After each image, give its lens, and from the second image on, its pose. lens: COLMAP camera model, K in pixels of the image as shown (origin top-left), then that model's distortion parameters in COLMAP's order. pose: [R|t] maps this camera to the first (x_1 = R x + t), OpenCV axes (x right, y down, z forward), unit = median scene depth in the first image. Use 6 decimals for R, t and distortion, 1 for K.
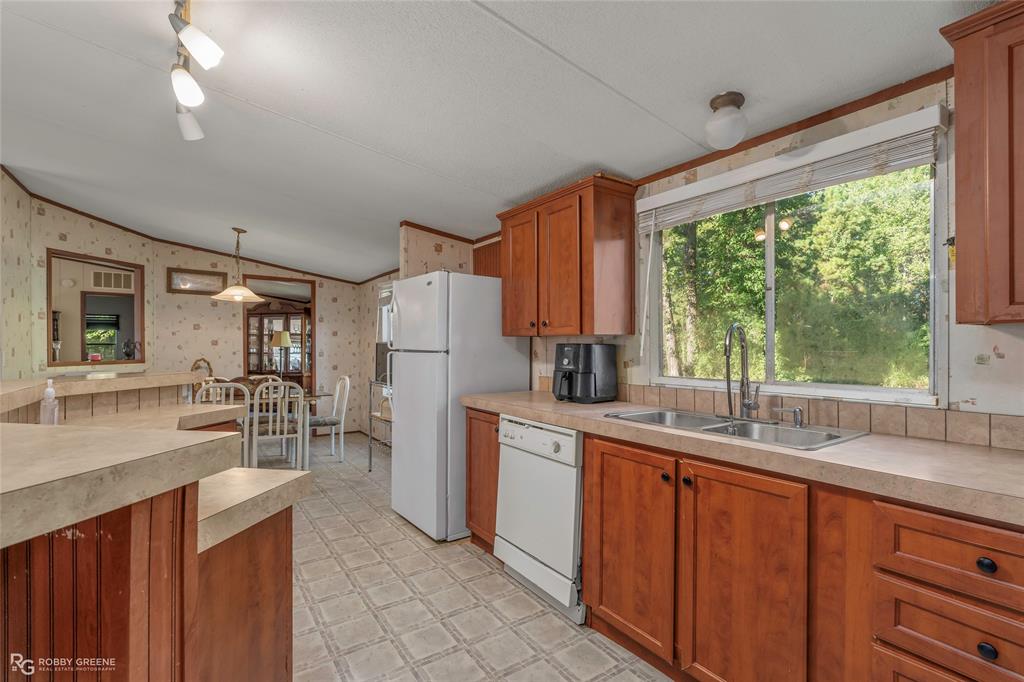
lens RADIAL K [[462.1, 0, 512.0], [0, 462.1, 341.0], [0, 0, 1]] dist [-0.000464, -0.000006]
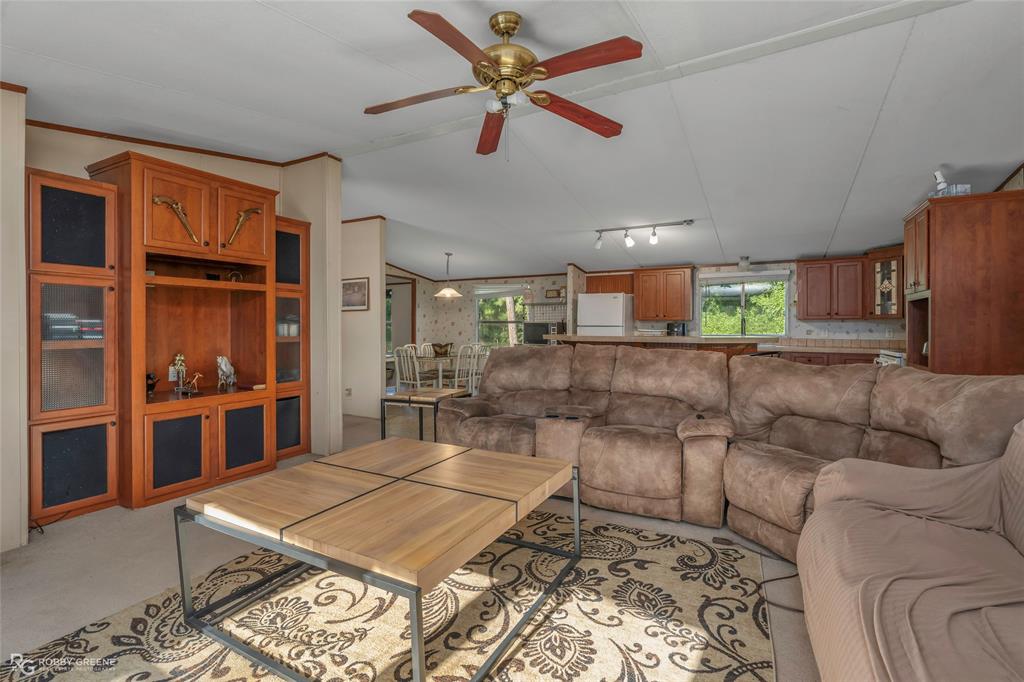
lens RADIAL K [[462.5, 0, 510.6], [0, 462.5, 328.0], [0, 0, 1]] dist [-0.003602, -0.000138]
pose [[0.894847, -0.004082, 0.446354, -1.136997], [-0.001806, 0.999917, 0.012766, 0.003736], [-0.446369, -0.012230, 0.894766, -0.594618]]
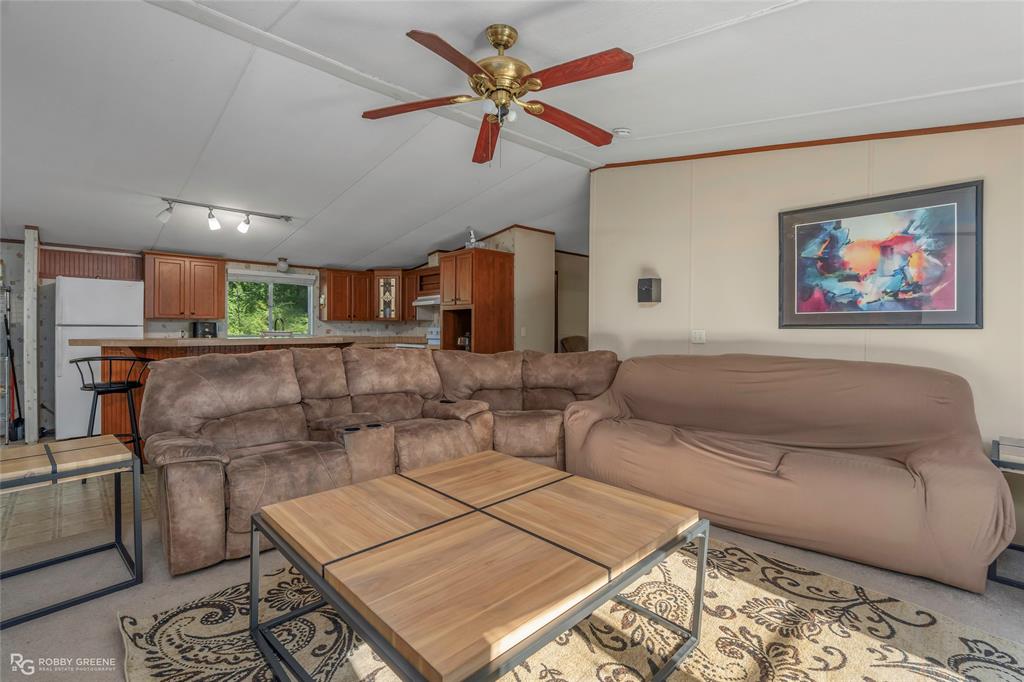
lens RADIAL K [[462.5, 0, 510.6], [0, 462.5, 328.0], [0, 0, 1]] dist [-0.003602, -0.000138]
pose [[-0.157510, -0.006754, 0.987494, -1.411816], [-0.012681, 0.999908, 0.004817, 0.004802], [-0.987436, -0.011763, -0.157581, -0.110309]]
